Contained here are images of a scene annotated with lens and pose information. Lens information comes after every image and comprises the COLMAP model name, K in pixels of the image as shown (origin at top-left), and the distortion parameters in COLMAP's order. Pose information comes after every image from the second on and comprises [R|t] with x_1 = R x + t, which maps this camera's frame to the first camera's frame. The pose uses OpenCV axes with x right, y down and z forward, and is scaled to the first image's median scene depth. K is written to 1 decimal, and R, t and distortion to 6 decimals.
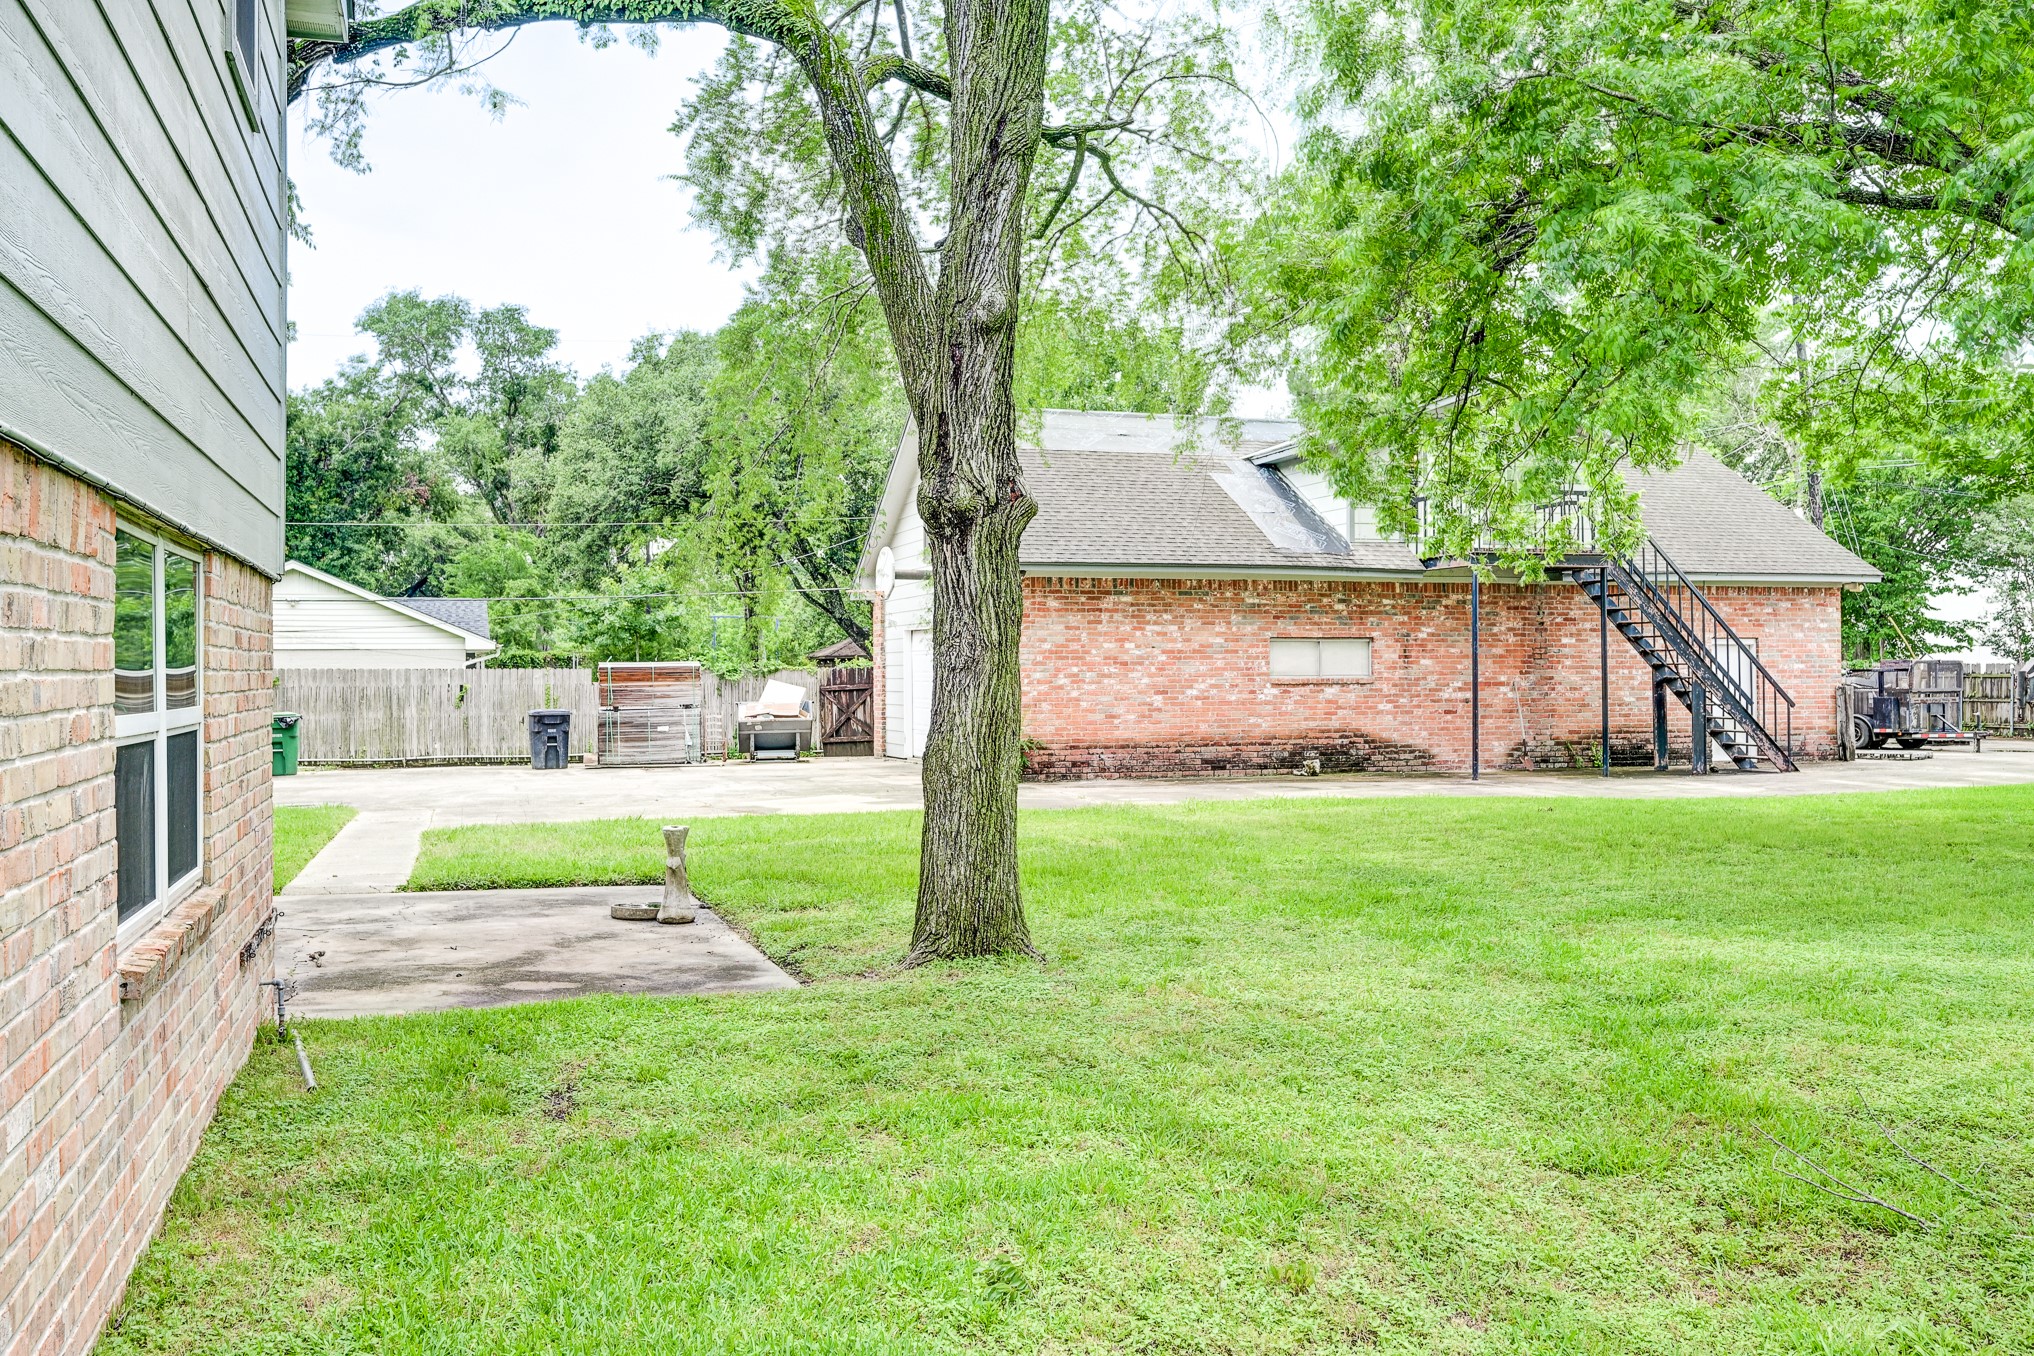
lens RADIAL K [[1716.8, 0, 1017.6], [0, 1716.8, 675.2], [0, 0, 1]] dist [-0.041465, 0.003372]
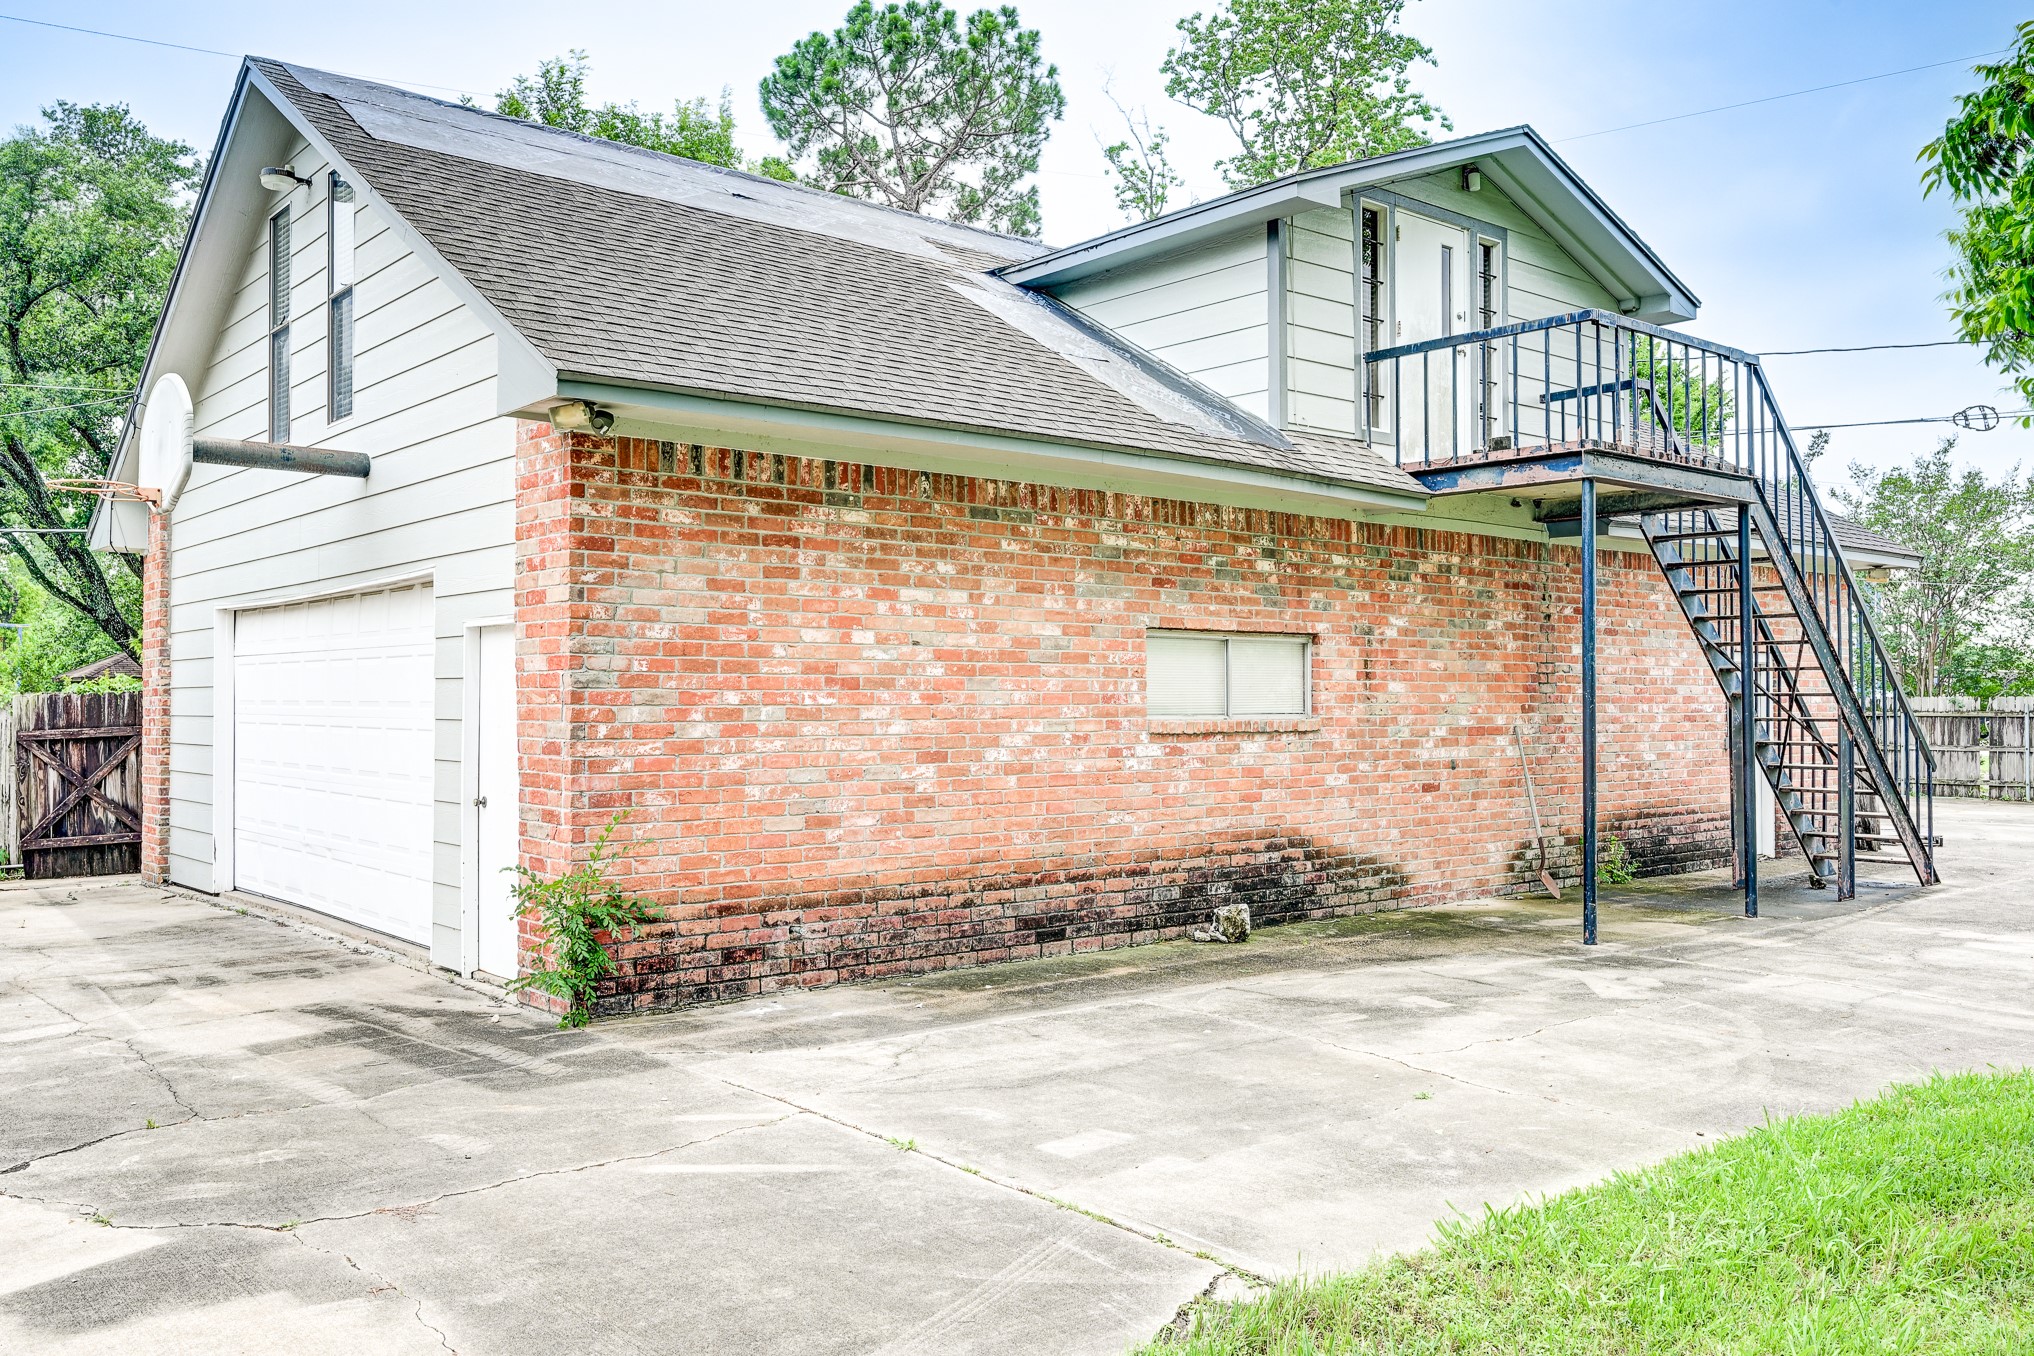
lens RADIAL K [[1640.8, 0, 1009.4], [0, 1640.8, 681.0], [0, 0, 1]] dist [0.002892, -0.008739]
pose [[0.926021, 0.009440, 0.377354, -0.042371], [-0.003718, 0.999867, -0.015890, -0.001591], [-0.377454, 0.013312, 0.925933, 0.621345]]
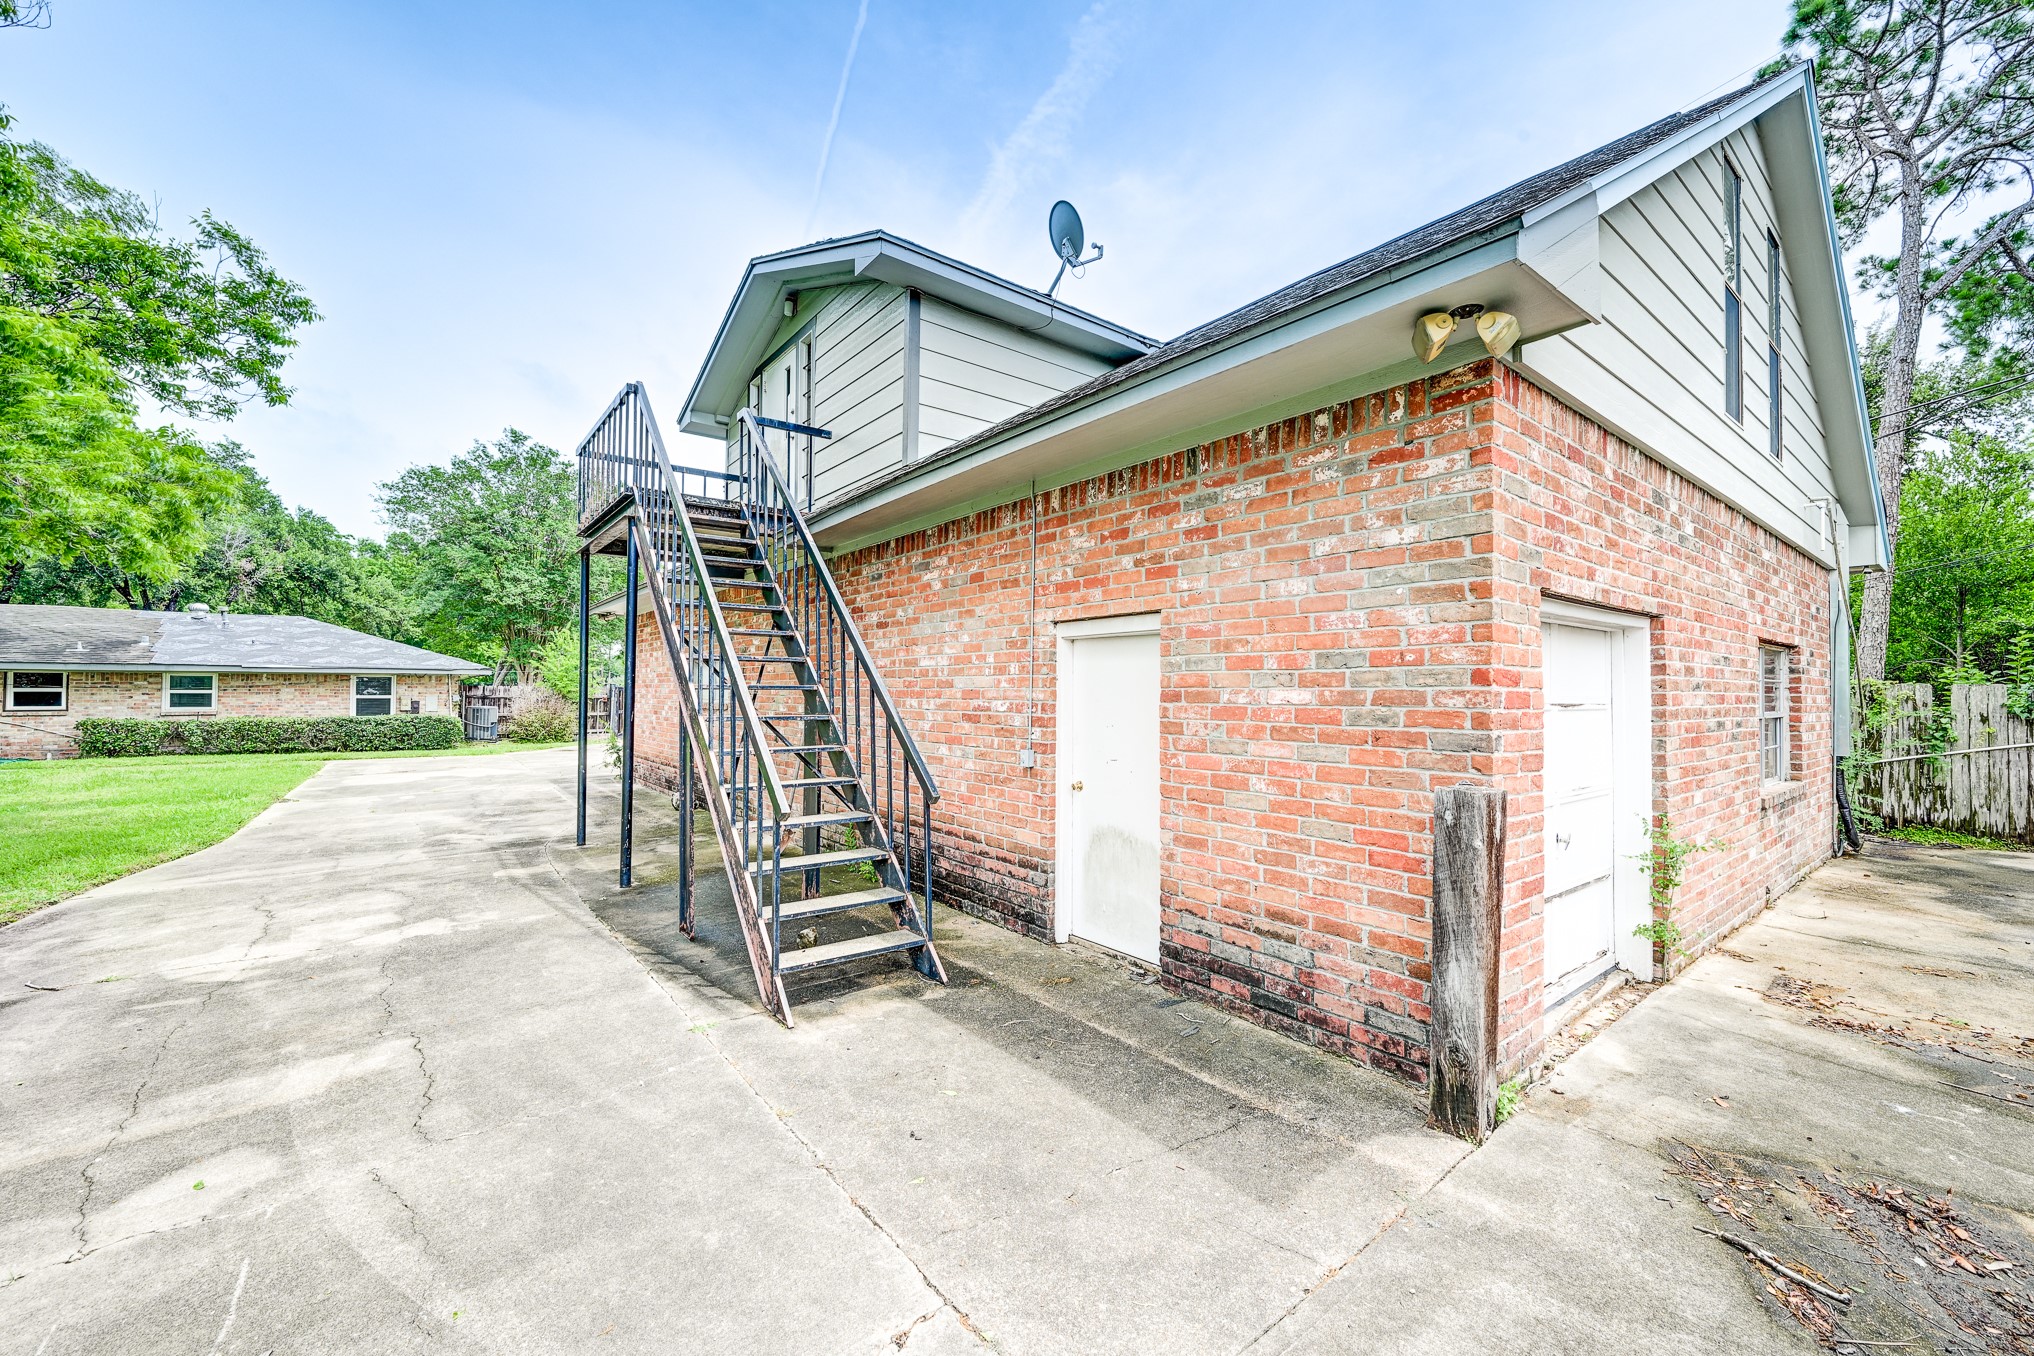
lens RADIAL K [[796.0, 0, 1017.2], [0, 796.0, 676.4], [0, 0, 1]] dist [-0.001603, -0.000073]
pose [[0.332892, -0.009661, -0.942915, 0.635686], [-0.000973, 0.999943, -0.010589, -0.008000], [0.942964, 0.004443, 0.332864, 1.021030]]
